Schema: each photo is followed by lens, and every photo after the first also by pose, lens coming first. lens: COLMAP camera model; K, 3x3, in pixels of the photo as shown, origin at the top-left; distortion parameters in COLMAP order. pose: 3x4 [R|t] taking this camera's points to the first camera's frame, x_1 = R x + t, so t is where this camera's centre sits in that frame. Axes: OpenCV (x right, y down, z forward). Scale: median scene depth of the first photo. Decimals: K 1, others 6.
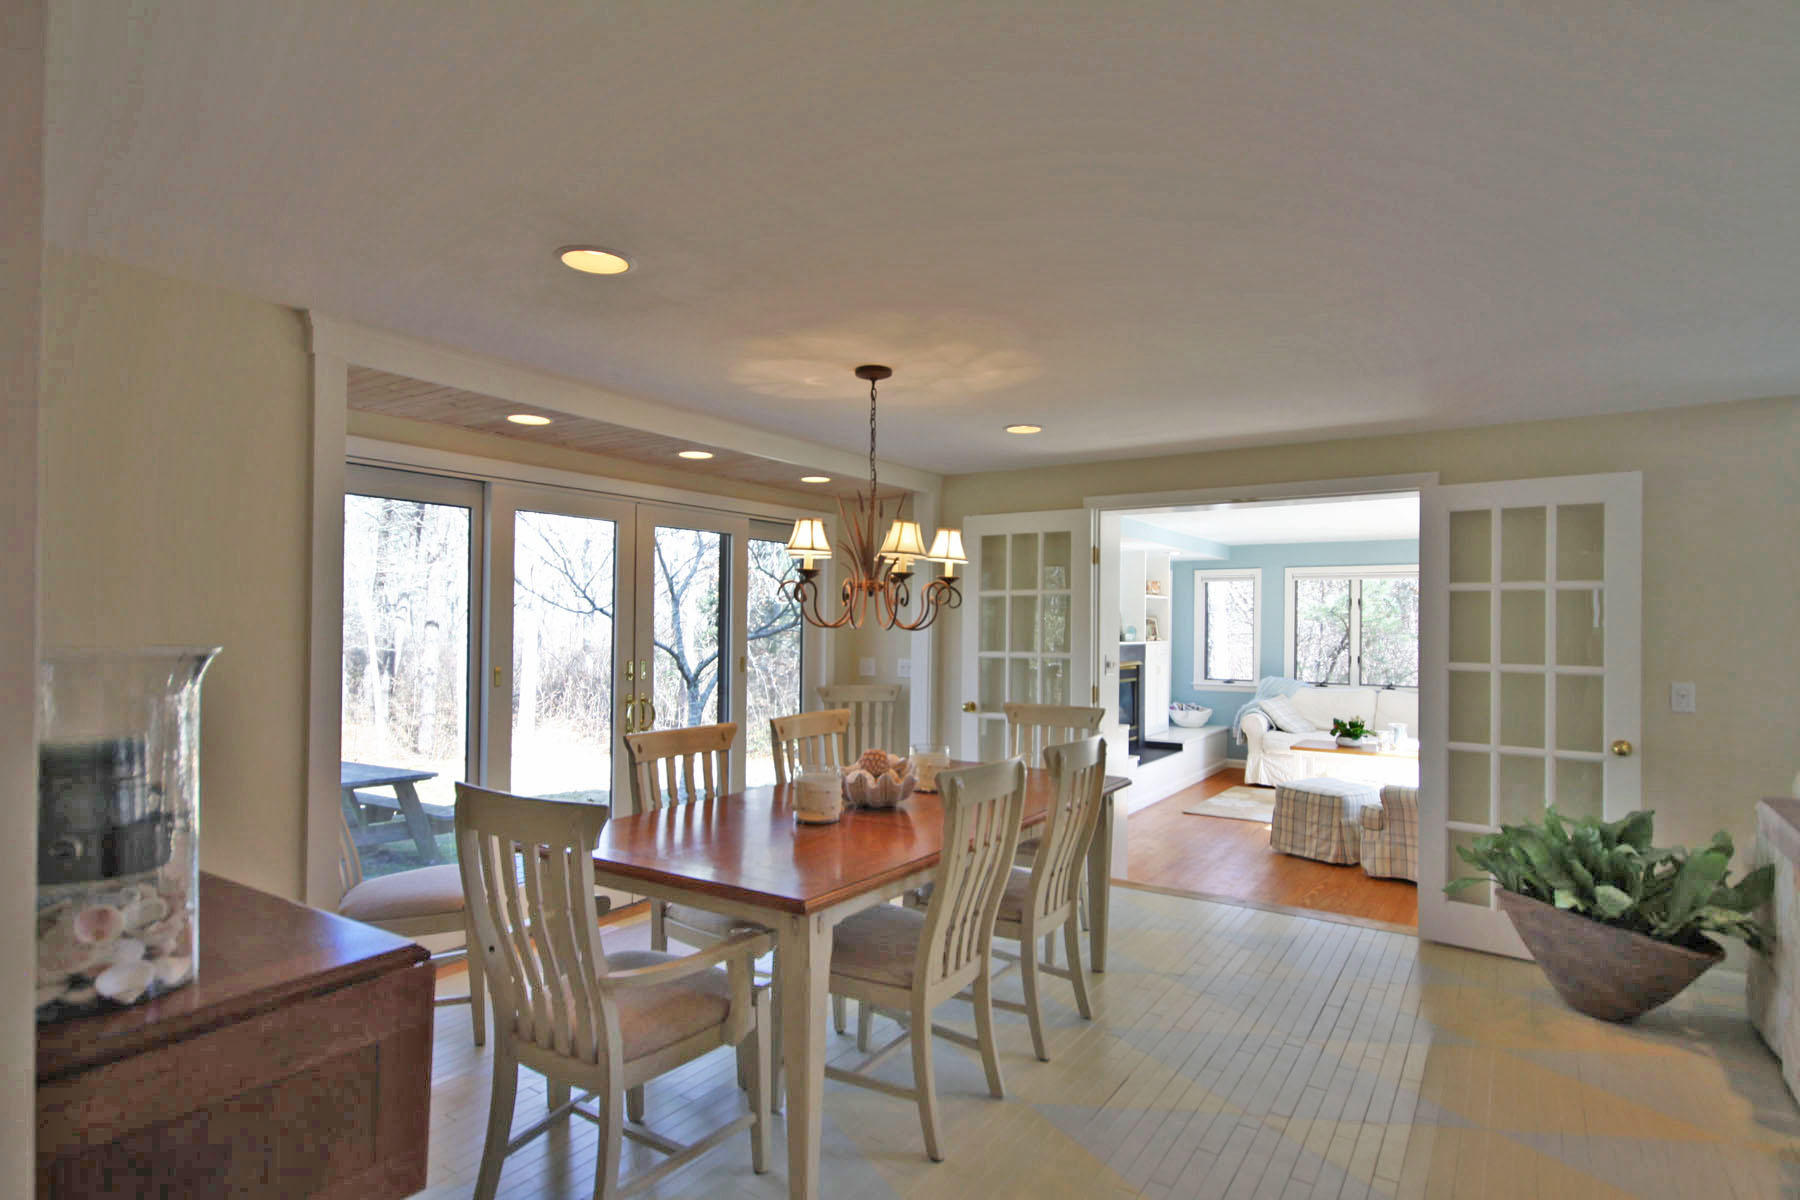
lens RADIAL K [[940.4, 0, 897.5], [0, 940.4, 606.6], [0, 0, 1]] dist [0.004079, -0.000353]
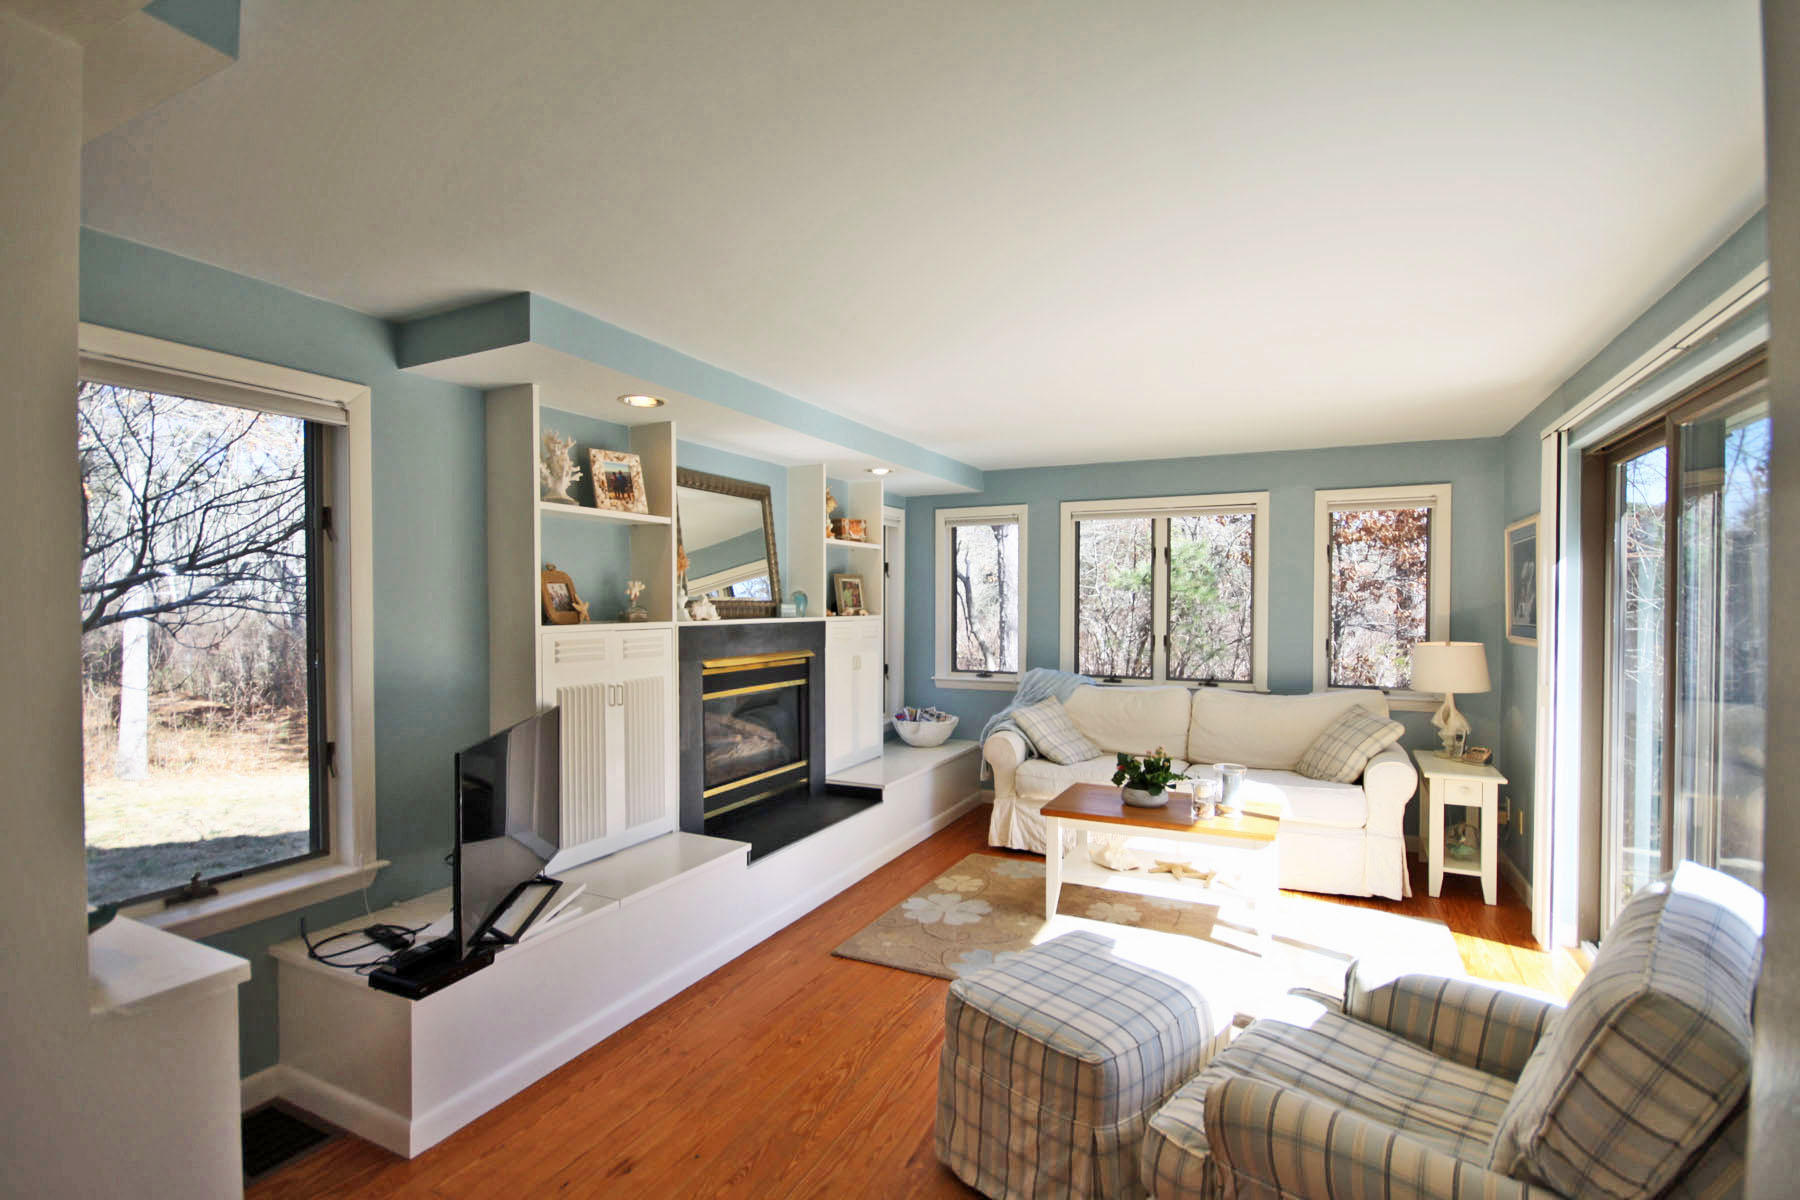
lens RADIAL K [[833.8, 0, 902.1], [0, 833.8, 609.6], [0, 0, 1]] dist [-0.005580, -0.000784]
pose [[0.990287, -0.010668, 0.138631, 0.240069], [0.006638, 0.999543, 0.029501, 0.017478], [-0.138882, -0.028294, 0.989905, 0.475673]]
